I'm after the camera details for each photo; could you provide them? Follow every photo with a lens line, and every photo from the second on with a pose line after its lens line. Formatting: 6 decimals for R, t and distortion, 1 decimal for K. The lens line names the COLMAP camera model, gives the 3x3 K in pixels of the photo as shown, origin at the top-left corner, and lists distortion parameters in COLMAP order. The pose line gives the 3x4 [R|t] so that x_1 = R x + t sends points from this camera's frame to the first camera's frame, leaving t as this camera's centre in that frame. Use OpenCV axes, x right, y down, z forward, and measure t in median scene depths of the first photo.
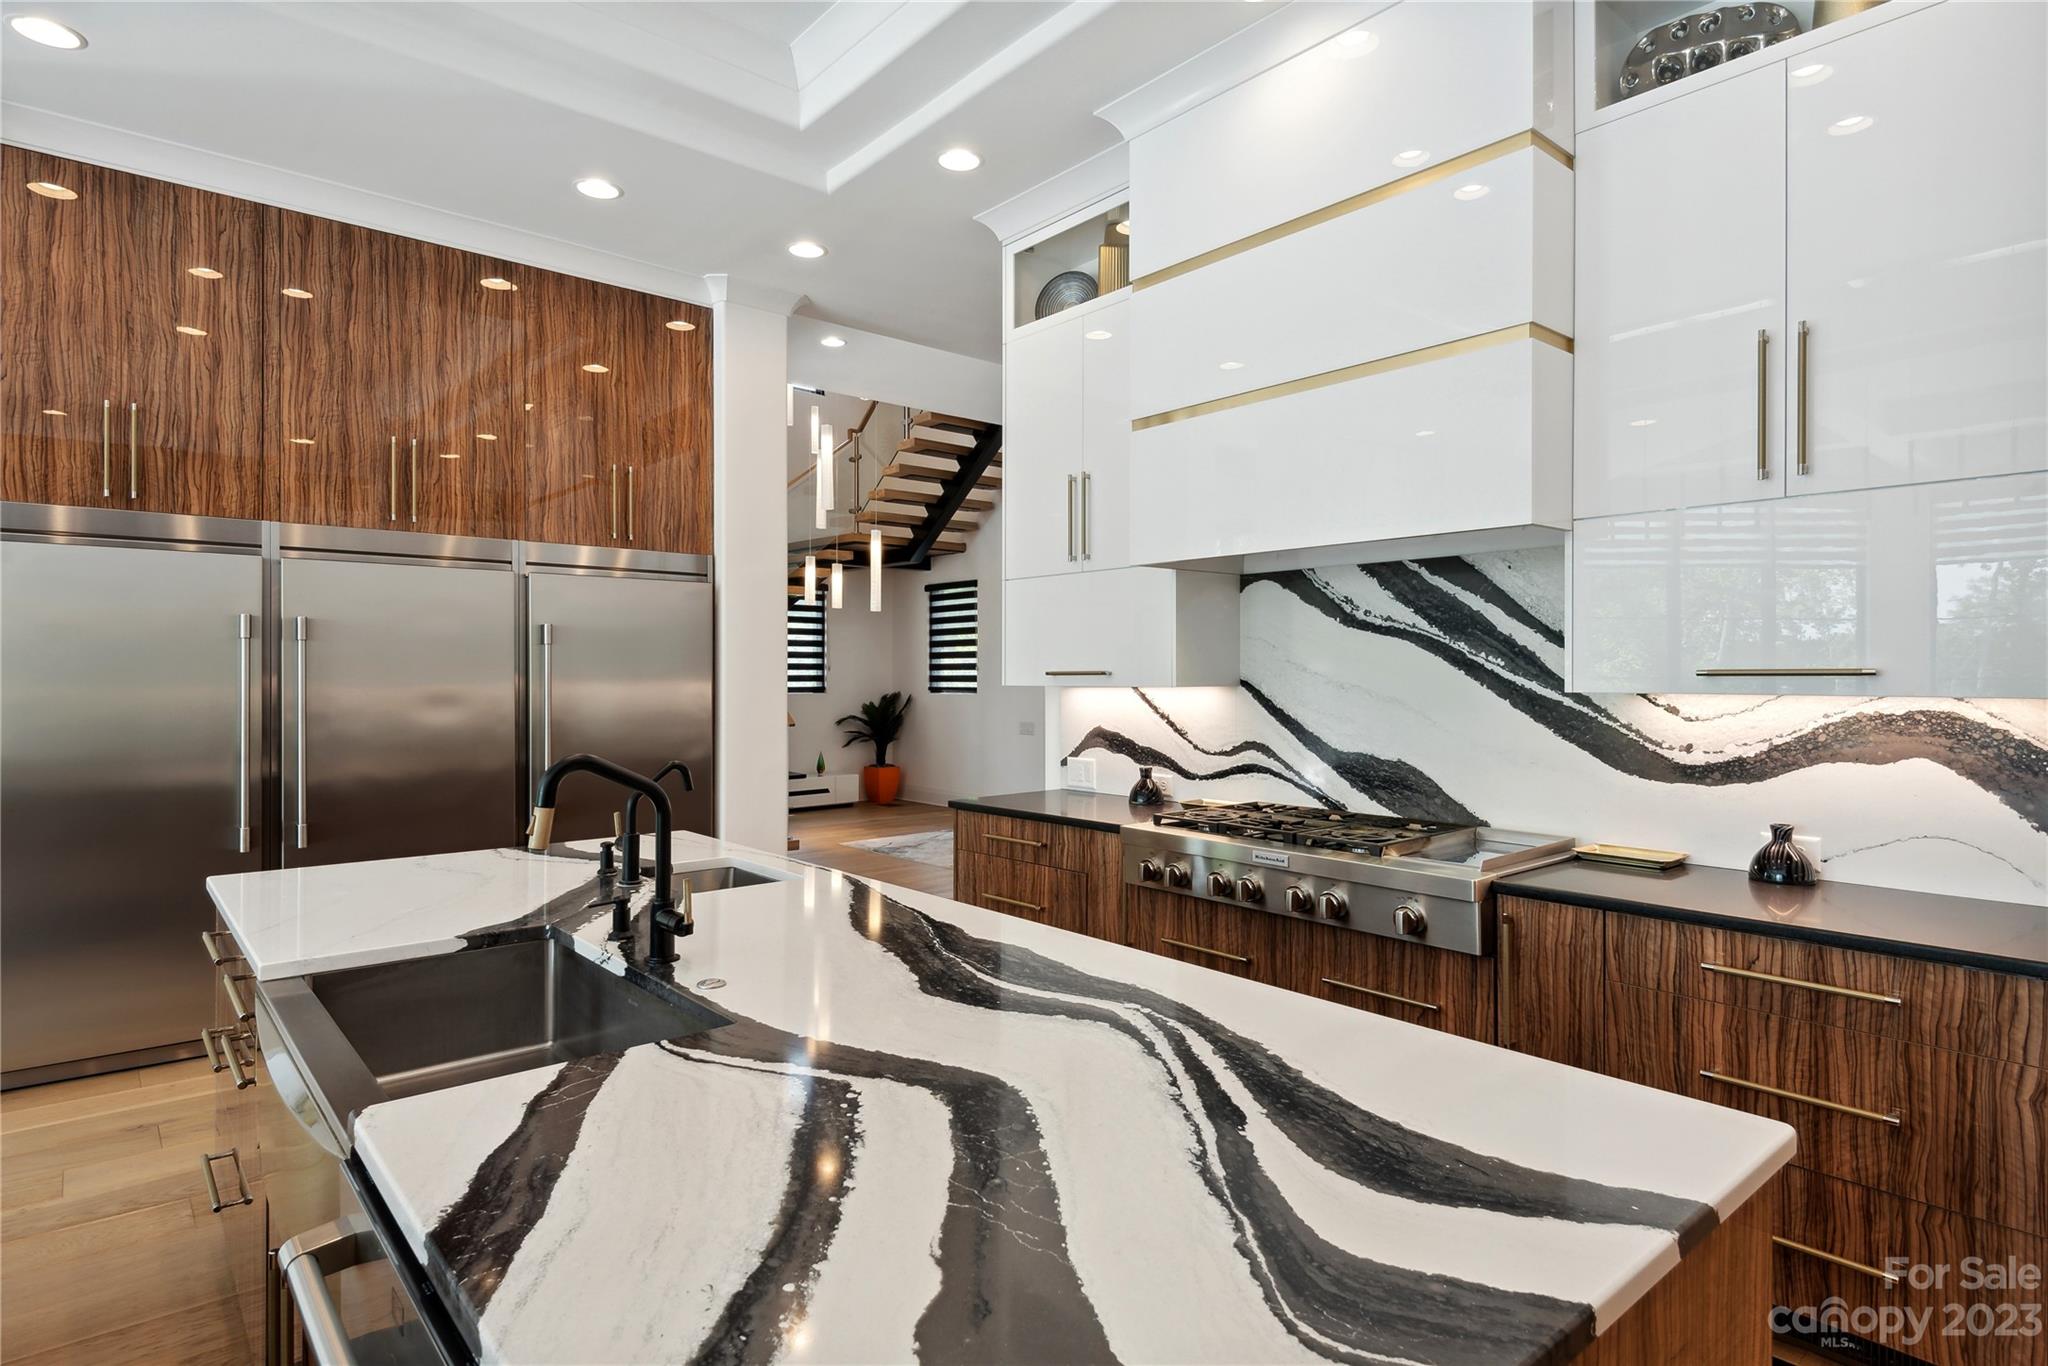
lens RADIAL K [[1092.5, 0, 1024.0], [0, 1092.5, 683.0], [0, 0, 1]] dist [0.001291, 0.000182]
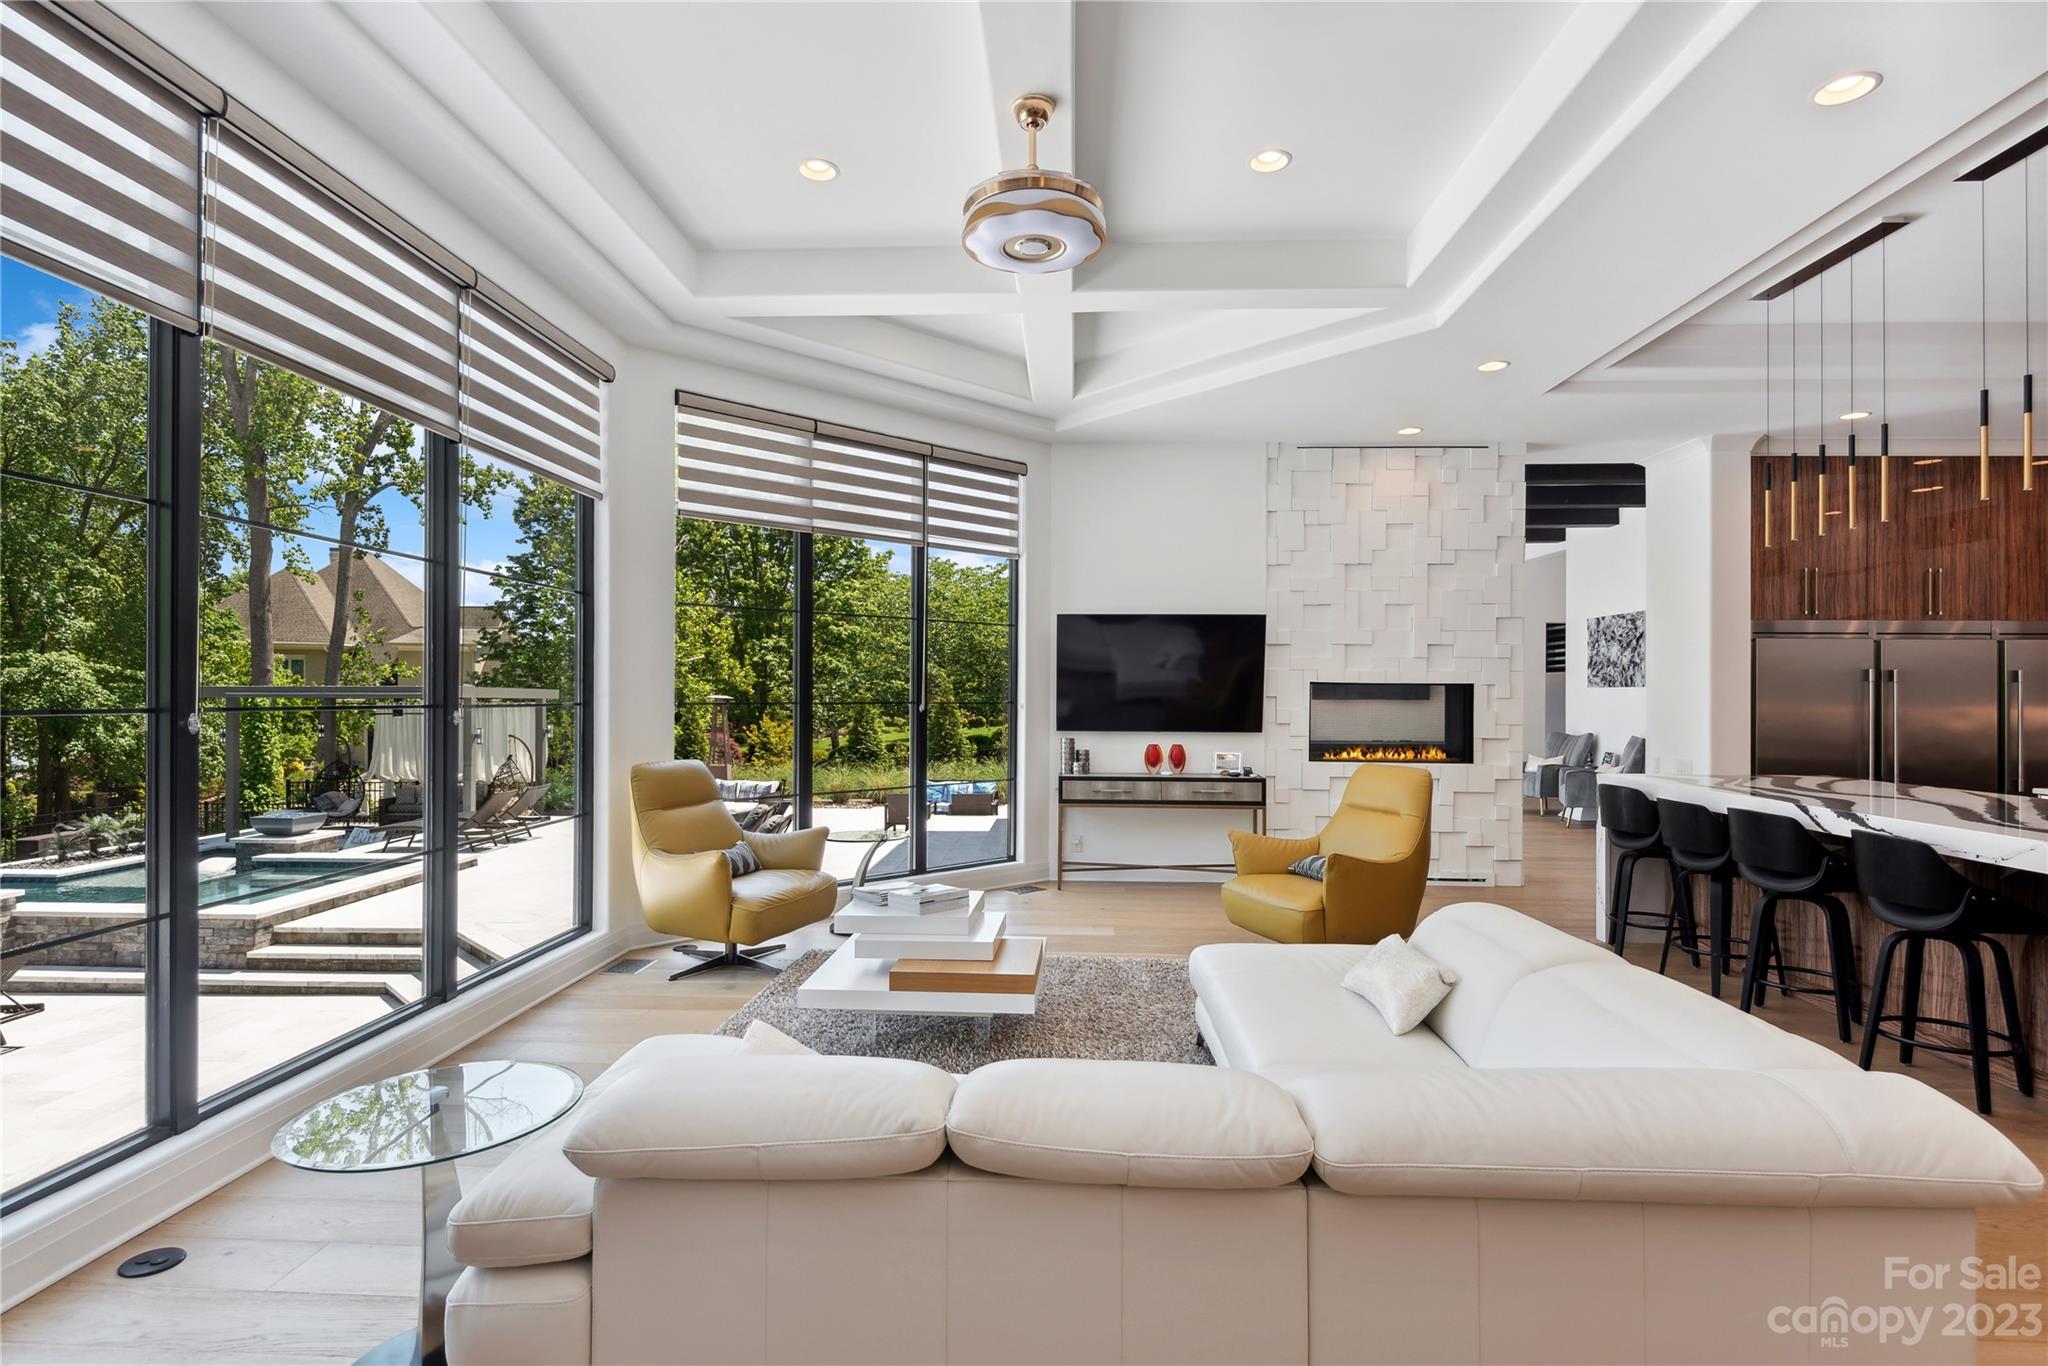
lens RADIAL K [[1043.6, 0, 1031.3], [0, 1043.6, 696.2], [0, 0, 1]] dist [0.000607, -0.000666]
pose [[0.735439, -0.007005, -0.677555, -0.502079], [-0.005271, 0.999857, -0.016058, 0.018750], [0.677571, 0.015381, 0.735297, -1.247318]]
